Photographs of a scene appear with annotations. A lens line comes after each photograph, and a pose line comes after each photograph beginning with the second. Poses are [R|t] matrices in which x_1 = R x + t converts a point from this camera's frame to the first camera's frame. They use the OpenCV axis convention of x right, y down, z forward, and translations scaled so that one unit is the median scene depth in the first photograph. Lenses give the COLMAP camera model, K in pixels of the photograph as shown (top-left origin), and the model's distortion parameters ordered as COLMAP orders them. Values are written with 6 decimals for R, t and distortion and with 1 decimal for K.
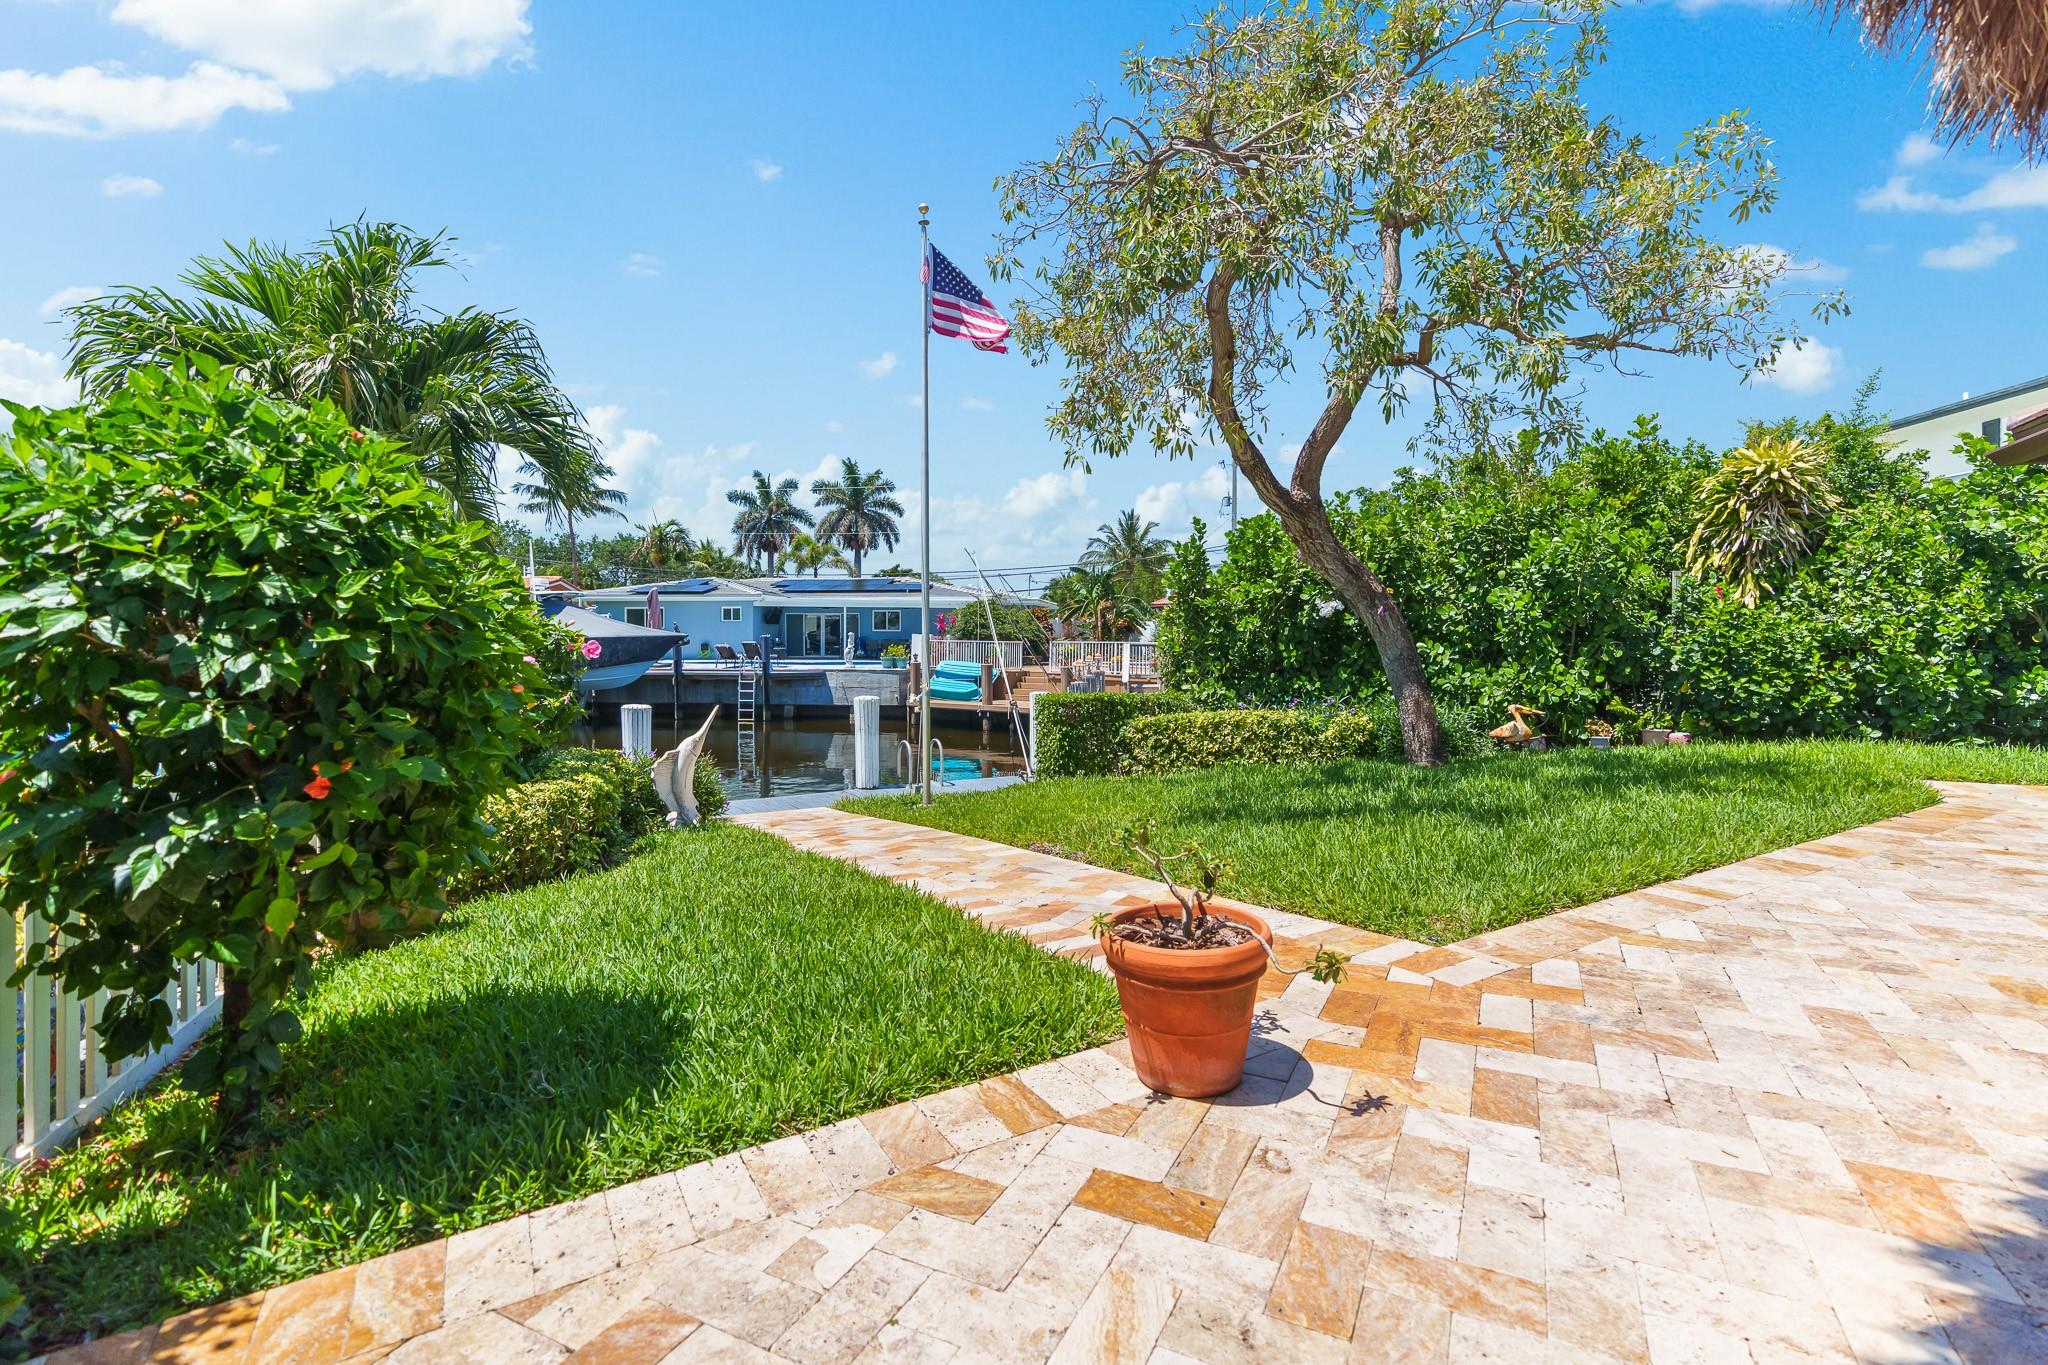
lens RADIAL K [[932.3, 0, 1004.9], [0, 932.3, 640.0], [0, 0, 1]] dist [-0.010213, 0.004024]
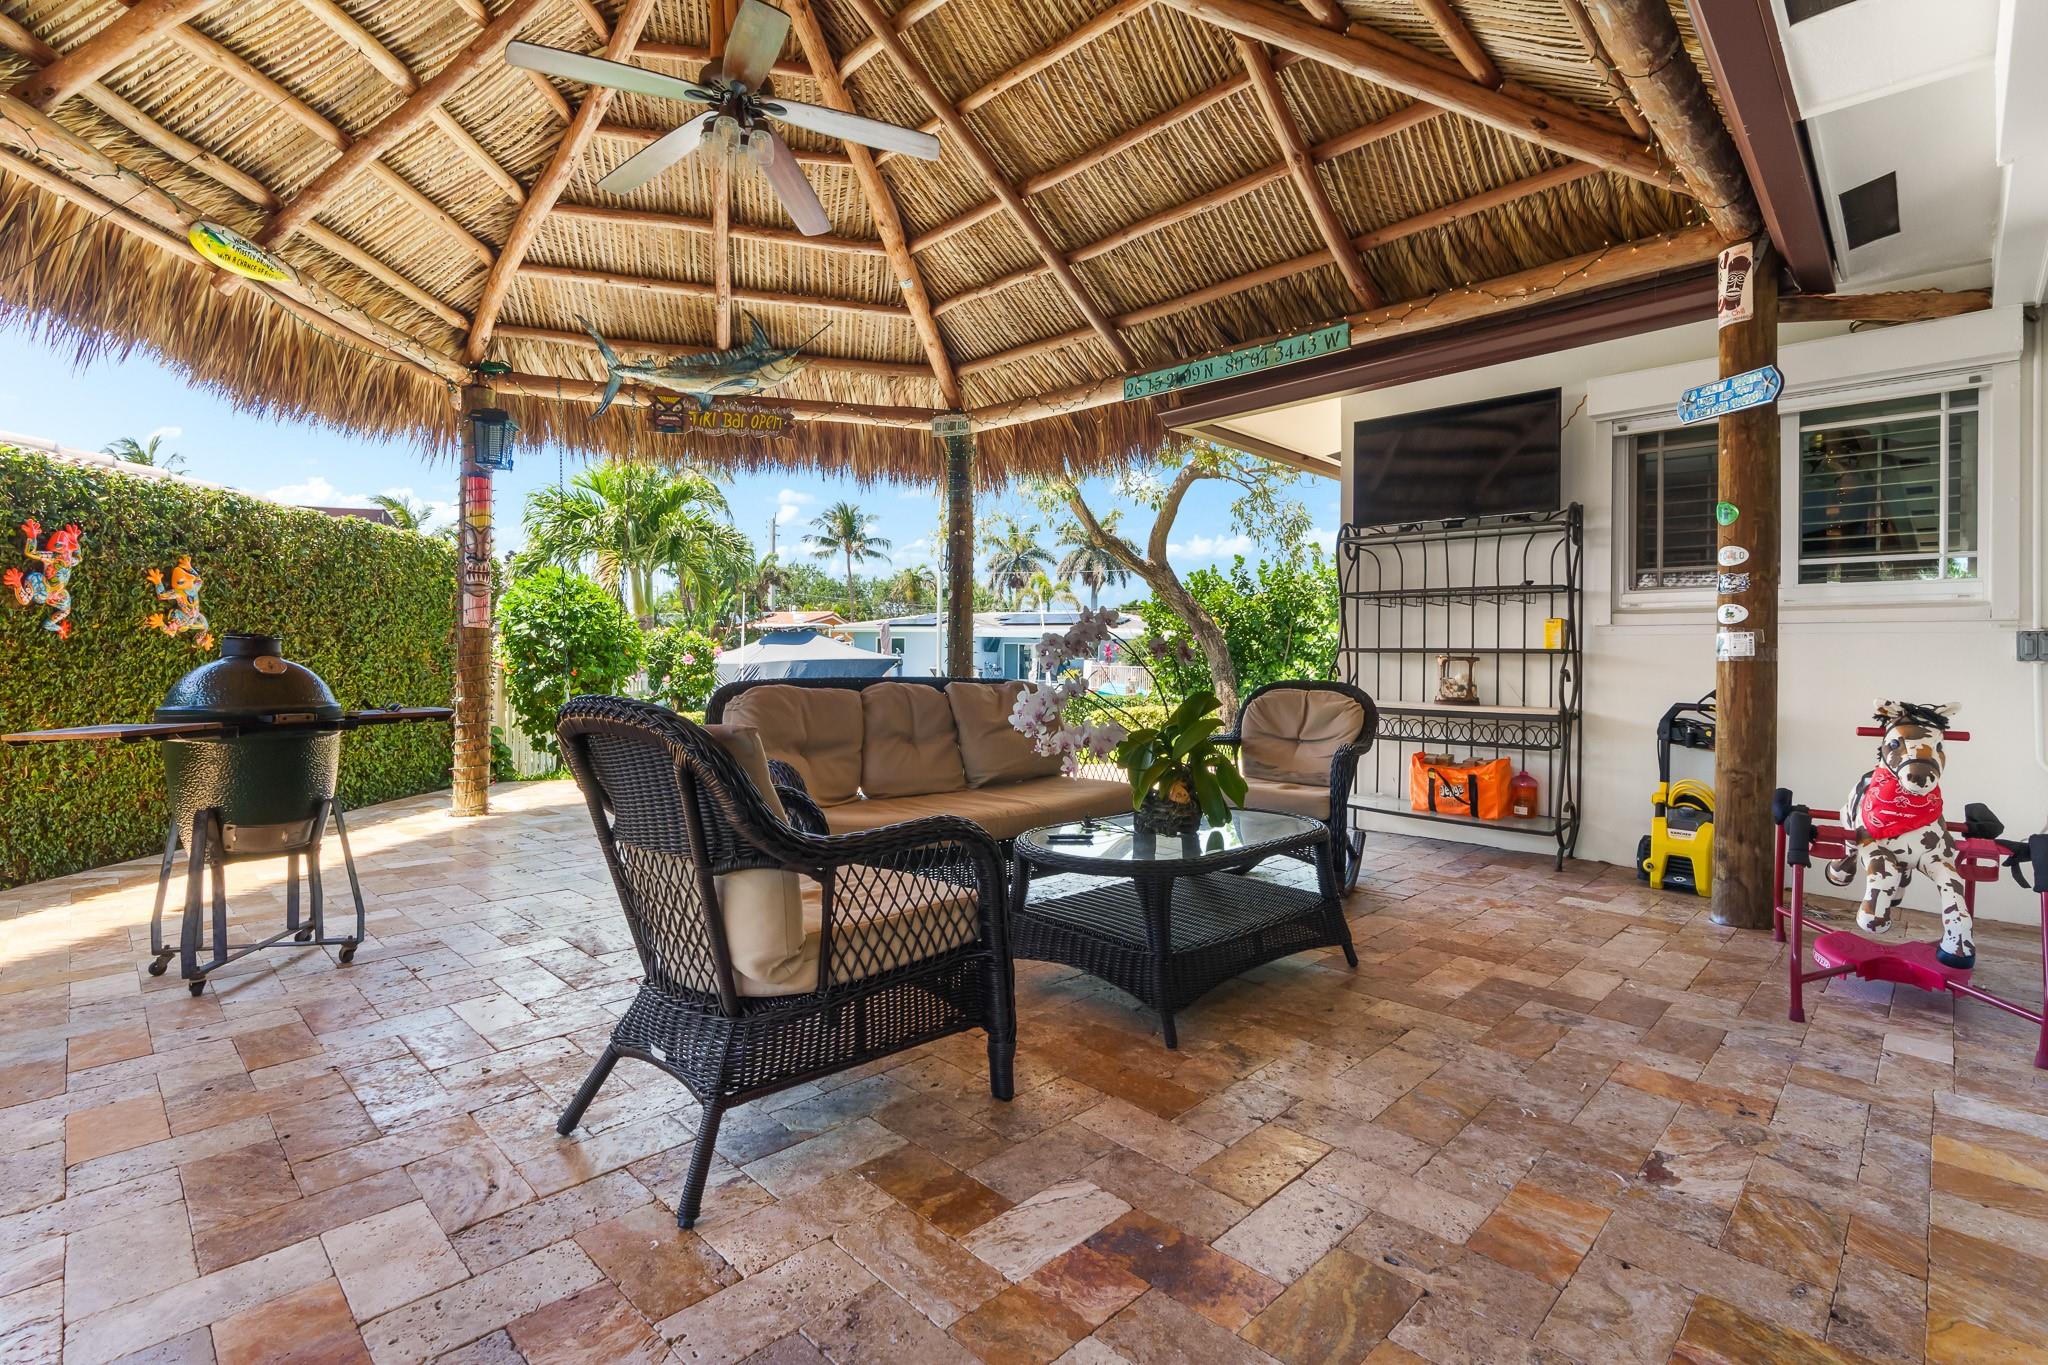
lens RADIAL K [[932.3, 0, 994.6], [0, 932.3, 644.6], [0, 0, 1]] dist [-0.010213, 0.004024]
pose [[0.952342, 0.006252, -0.304968, 2.295098], [-0.015367, 0.999504, -0.027499, 0.119235], [0.304645, 0.030875, 0.951966, -2.364468]]
